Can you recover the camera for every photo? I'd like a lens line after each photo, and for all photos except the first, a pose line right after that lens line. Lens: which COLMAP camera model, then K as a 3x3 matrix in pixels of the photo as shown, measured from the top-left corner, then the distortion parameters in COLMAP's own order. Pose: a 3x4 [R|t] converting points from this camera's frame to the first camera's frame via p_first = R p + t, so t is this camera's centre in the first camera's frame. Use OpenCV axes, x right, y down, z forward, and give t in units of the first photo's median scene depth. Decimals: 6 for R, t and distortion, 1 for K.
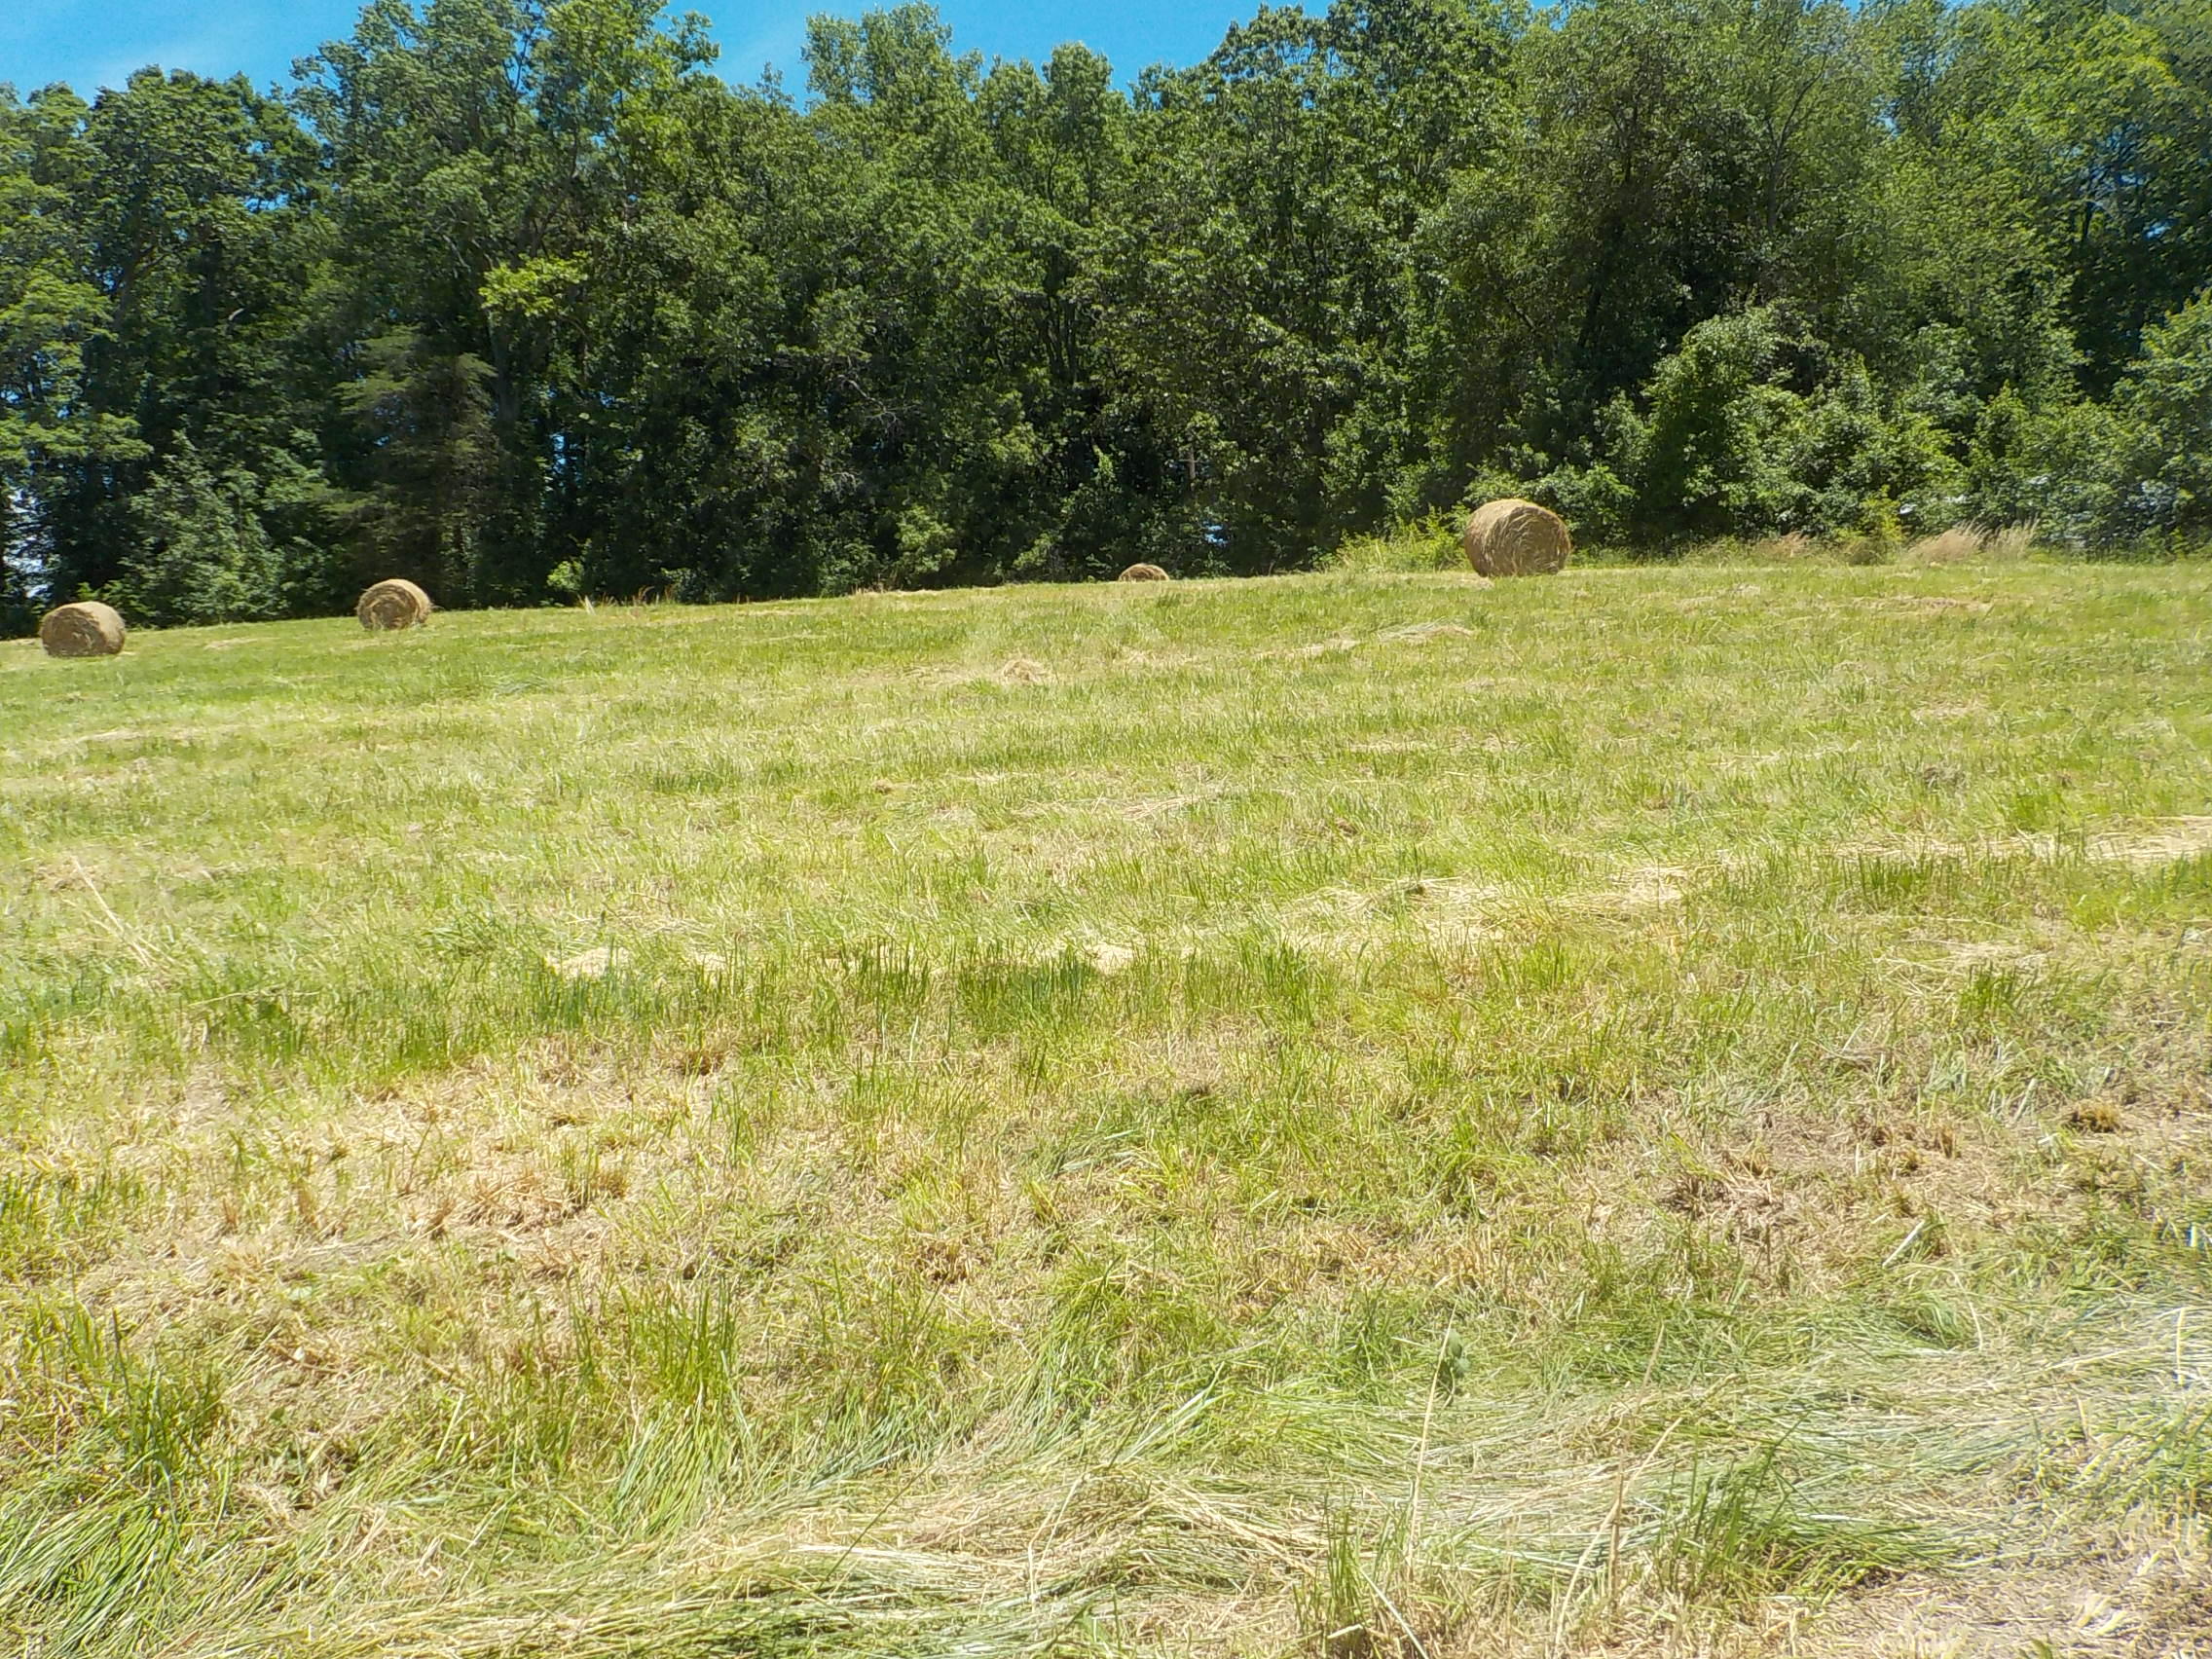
lens RADIAL K [[2007.1, 0, 1113.4], [0, 2007.1, 819.3], [0, 0, 1]] dist [0.004556, 0.002248]
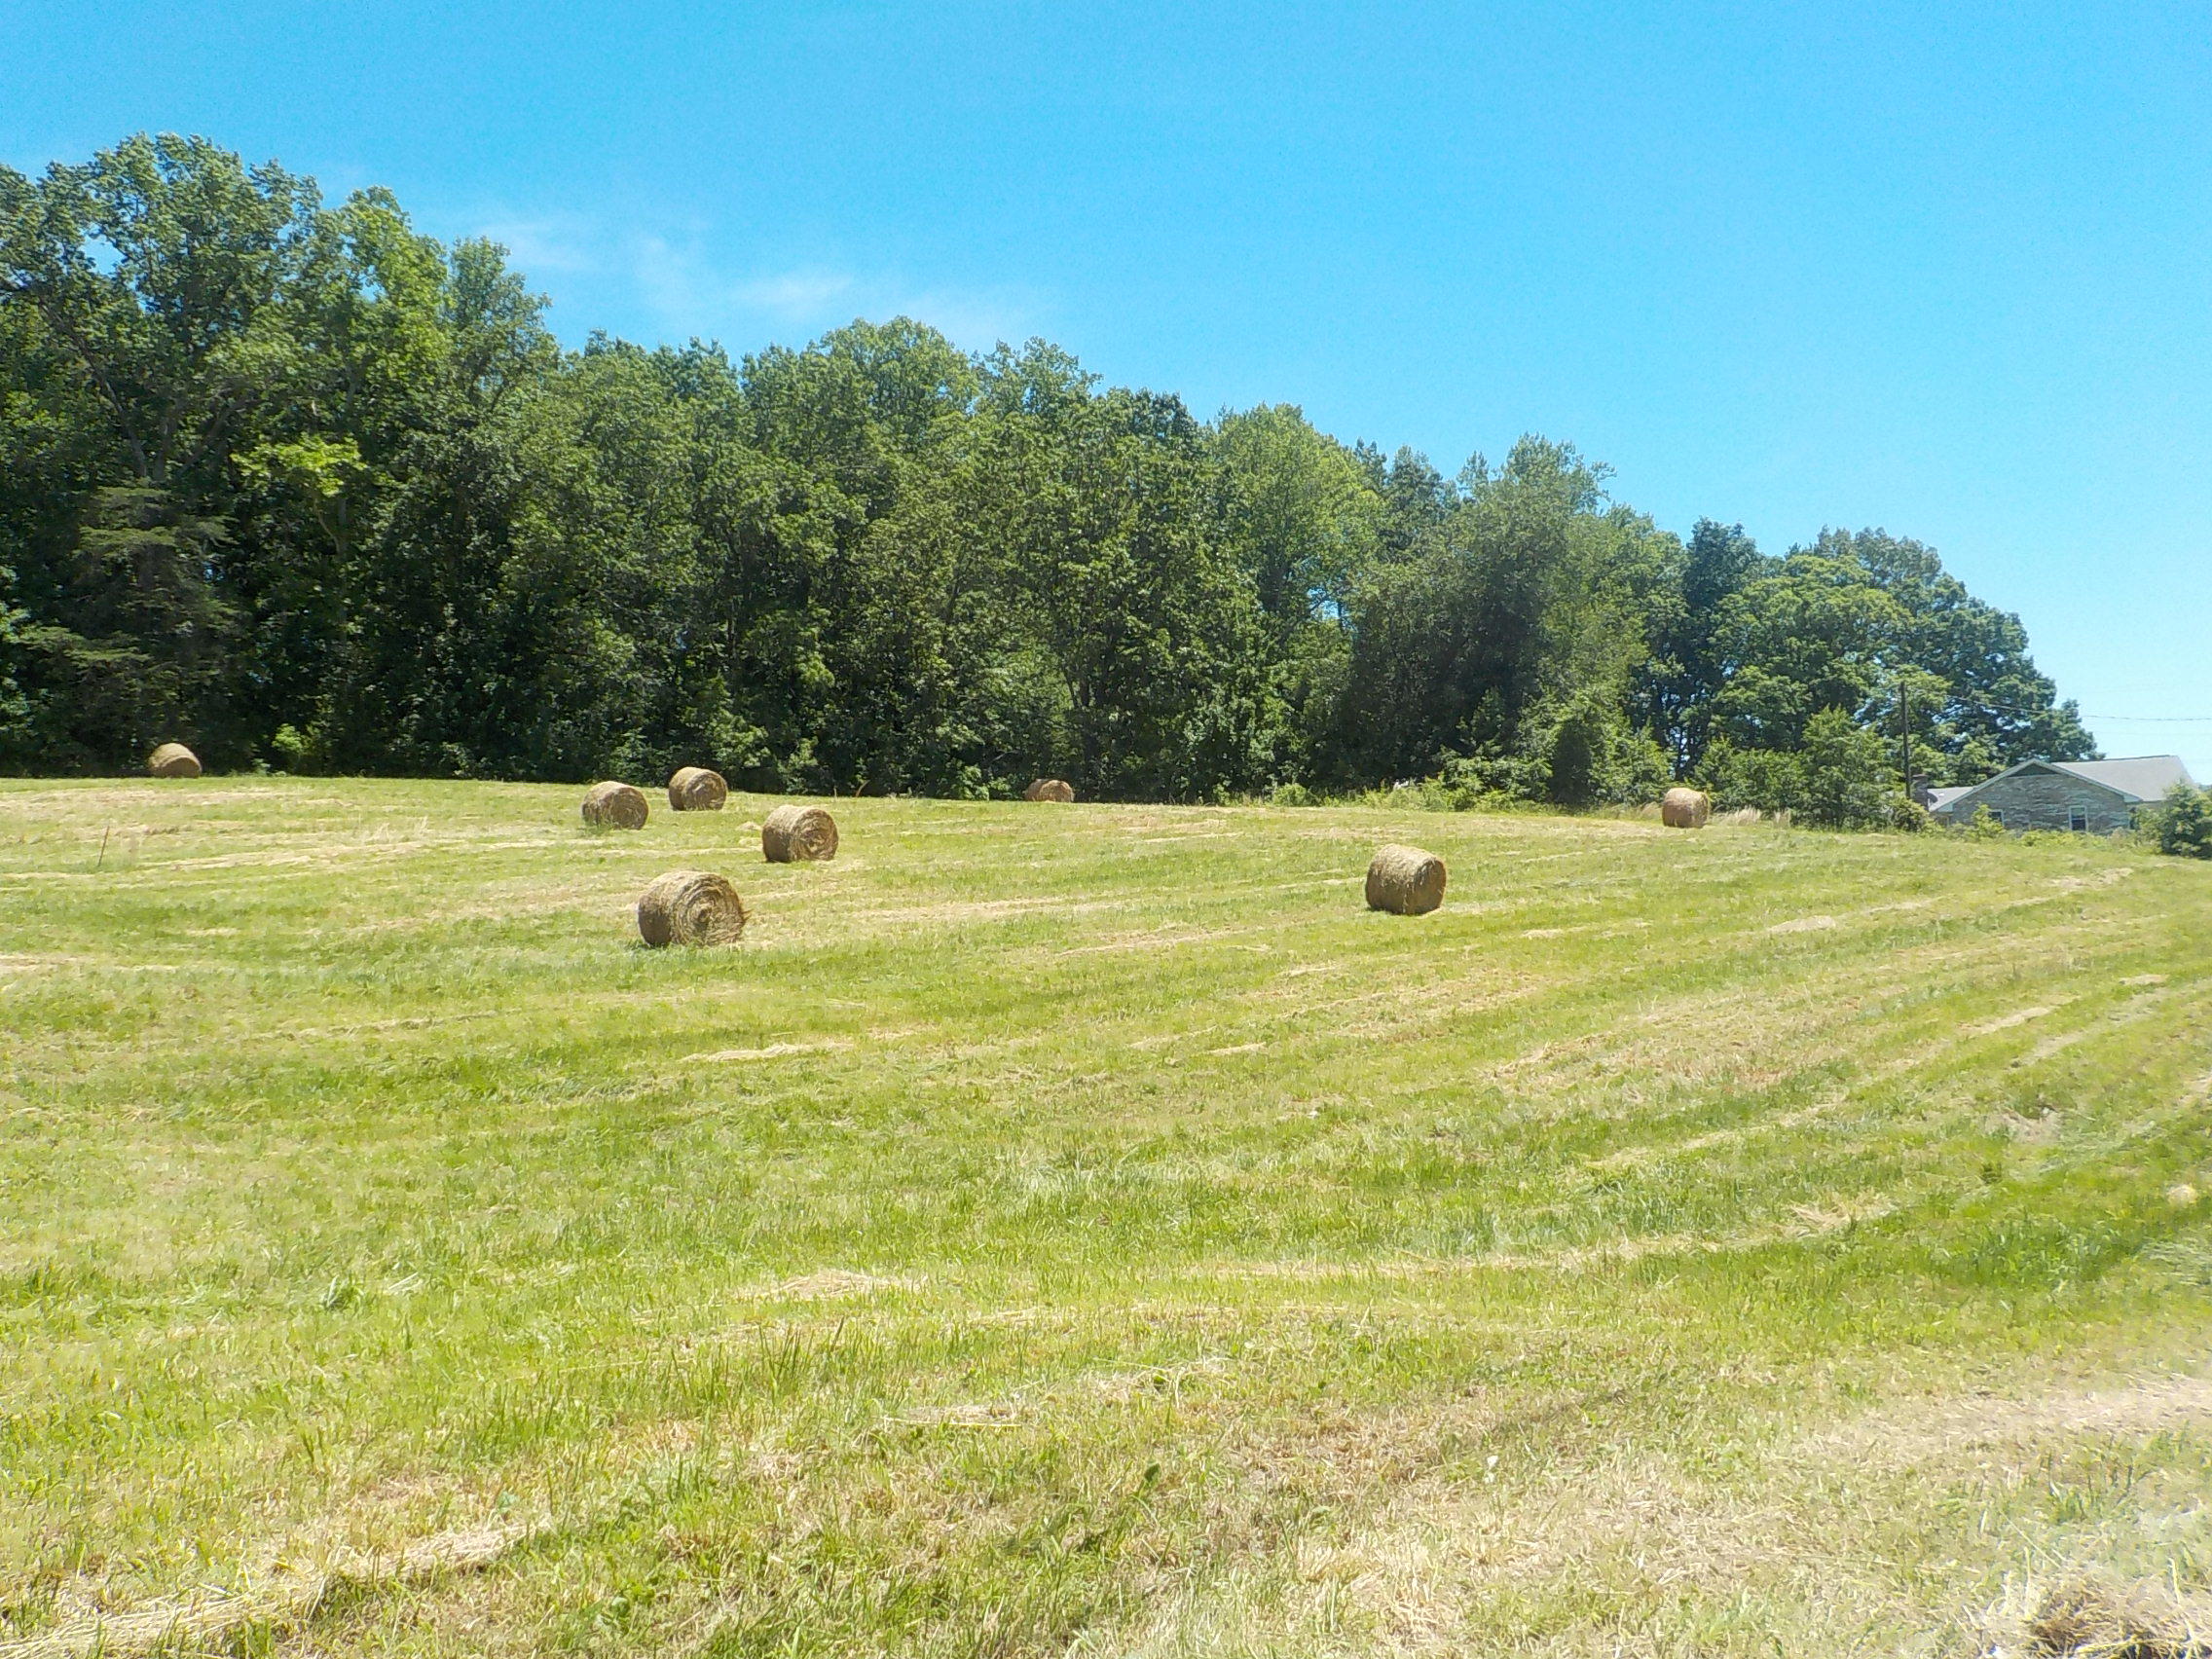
lens RADIAL K [[2013.6, 0, 1114.4], [0, 2013.6, 819.8], [0, 0, 1]] dist [0.003262, -0.005337]
pose [[0.767721, 0.044785, 0.639217, -0.682236], [0.013176, 0.996240, -0.085624, 0.016316], [-0.640649, 0.074158, 0.764245, -0.066813]]
